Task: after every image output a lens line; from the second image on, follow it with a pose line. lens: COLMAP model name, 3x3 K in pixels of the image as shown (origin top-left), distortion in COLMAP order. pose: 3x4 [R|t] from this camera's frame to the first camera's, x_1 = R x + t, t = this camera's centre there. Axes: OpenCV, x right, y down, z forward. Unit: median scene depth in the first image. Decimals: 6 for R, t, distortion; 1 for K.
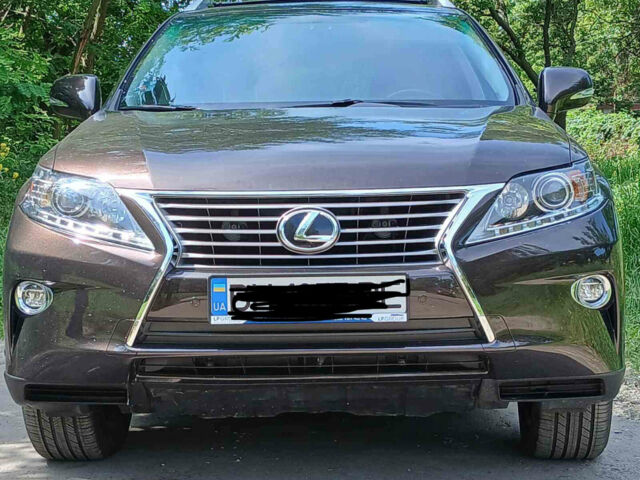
lens RADIAL K [[1257.2, 0, 320.0], [0, 1257.2, 240.0], [0, 0, 1]] dist [0.057492, 0.150655]
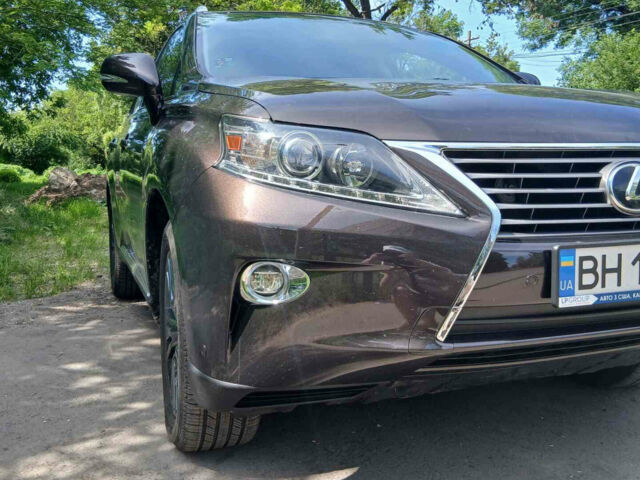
lens RADIAL K [[636.3, 0, 316.7], [0, 636.3, 241.0], [0, 0, 1]] dist [0.129599, -0.222848]
pose [[0.931522, -0.036998, 0.361799, -0.361407], [0.023342, 0.998843, 0.042045, 0.004461], [-0.362936, -0.030721, 0.931307, 0.661791]]
